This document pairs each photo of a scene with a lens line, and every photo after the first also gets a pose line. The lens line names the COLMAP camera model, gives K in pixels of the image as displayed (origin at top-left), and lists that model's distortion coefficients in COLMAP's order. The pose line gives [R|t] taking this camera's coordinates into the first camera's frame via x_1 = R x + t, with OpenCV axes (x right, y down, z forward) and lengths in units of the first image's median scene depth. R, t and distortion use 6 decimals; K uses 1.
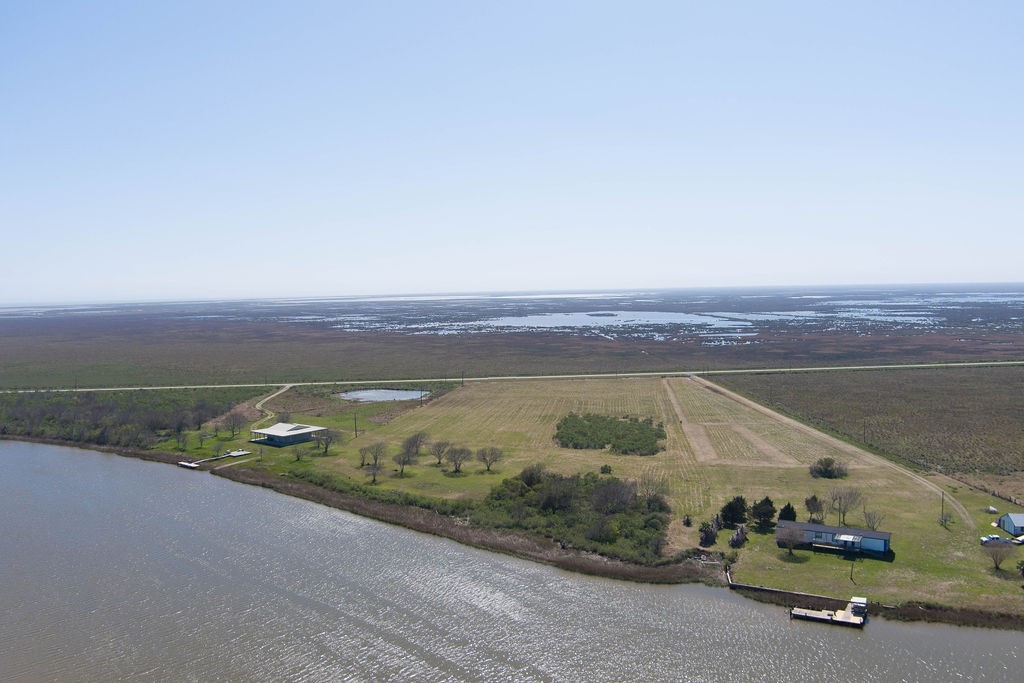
lens RADIAL K [[852.2, 0, 512.0], [0, 852.2, 341.5], [0, 0, 1]] dist [-0.057995, -0.006263]
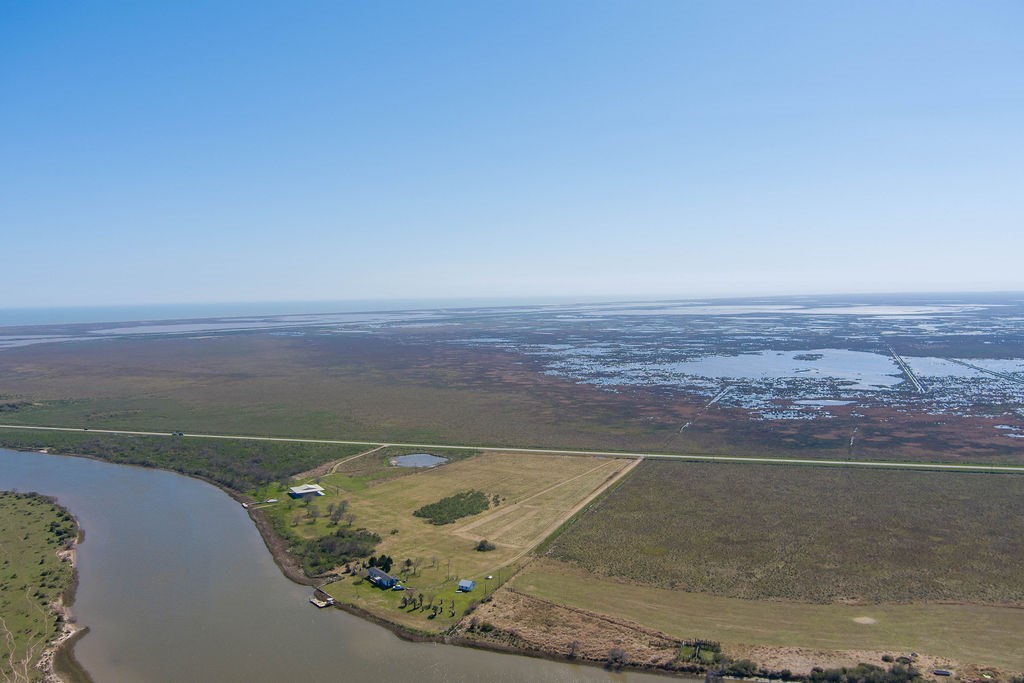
lens RADIAL K [[852.2, 0, 512.0], [0, 852.2, 341.5], [0, 0, 1]] dist [-0.057995, -0.006263]
pose [[0.920953, 0.026520, -0.388770, 1.110907], [-0.025219, 0.999646, 0.008451, -0.316782], [0.388856, 0.002022, 0.921296, -0.728633]]
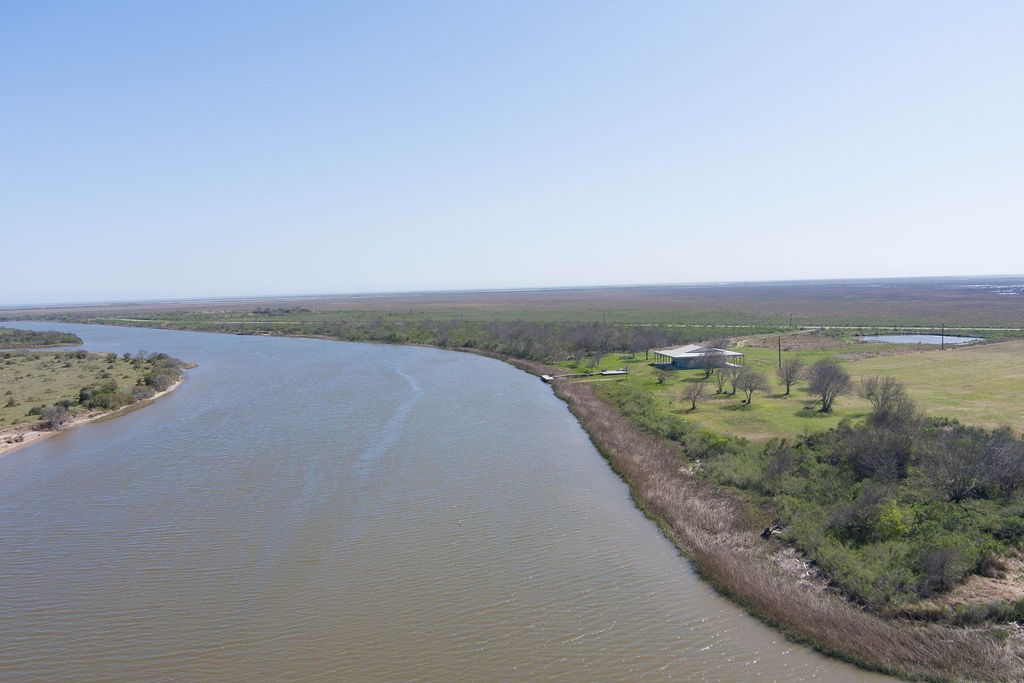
lens RADIAL K [[852.2, 0, 512.0], [0, 852.2, 341.5], [0, 0, 1]] dist [-0.057995, -0.006263]
pose [[0.709344, 0.045775, -0.703374, 0.202412], [-0.028857, 0.998938, 0.035909, 0.086107], [0.704271, -0.005175, 0.709912, 0.399071]]
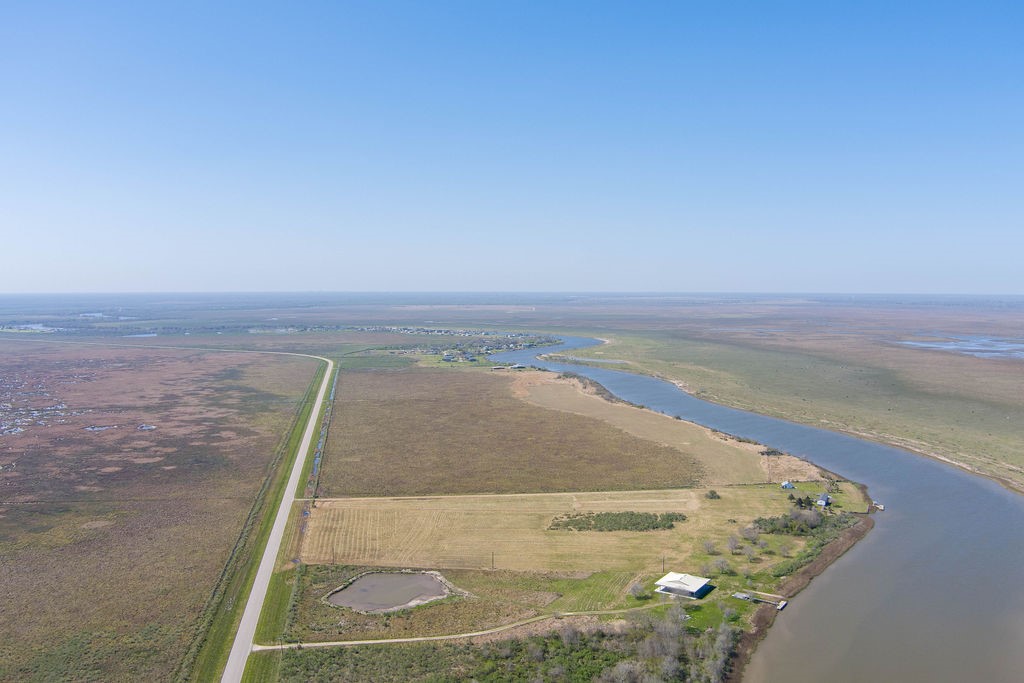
lens RADIAL K [[852.2, 0, 512.0], [0, 852.2, 341.5], [0, 0, 1]] dist [-0.057995, -0.006263]
pose [[-0.092733, -0.044532, 0.994695, -1.824486], [0.064038, 0.996664, 0.050591, -0.413321], [-0.993630, 0.068389, -0.089571, 1.645907]]
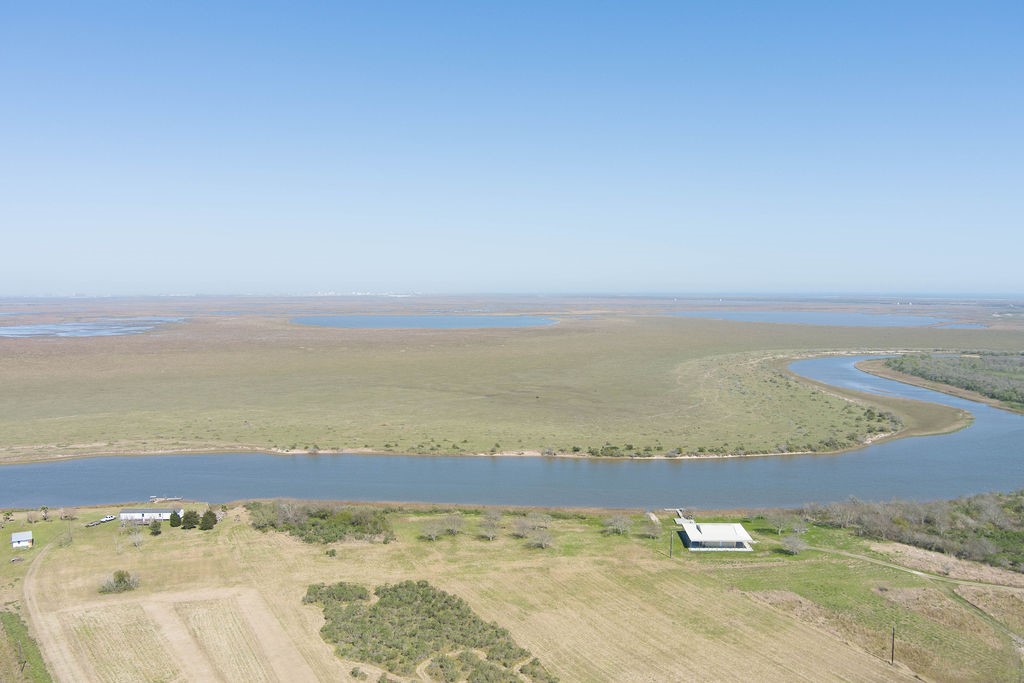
lens RADIAL K [[852.2, 0, 512.0], [0, 852.2, 341.5], [0, 0, 1]] dist [-0.057995, -0.006263]
pose [[-0.812125, 0.059290, -0.580463, 0.527242], [-0.018225, 0.991761, 0.126799, -0.256113], [0.583199, 0.113556, -0.804353, 1.932660]]
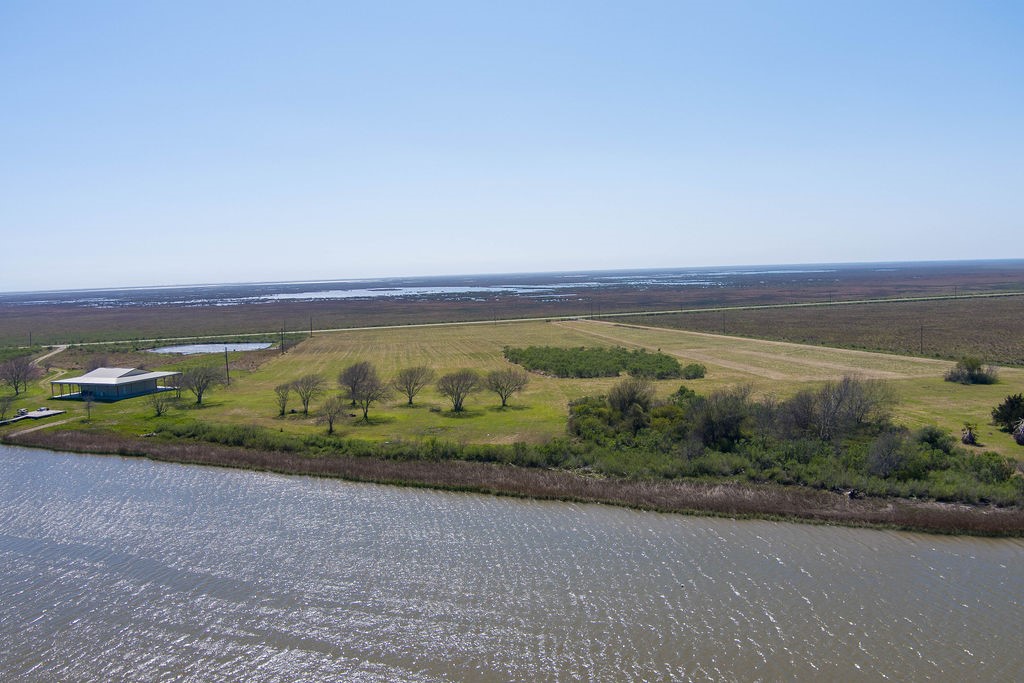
lens RADIAL K [[852.2, 0, 512.0], [0, 852.2, 341.5], [0, 0, 1]] dist [-0.057995, -0.006263]
pose [[0.957446, -0.034028, 0.286600, -0.198814], [0.030778, 0.999401, 0.015839, 0.094357], [-0.286967, -0.006344, 0.957919, 0.400891]]
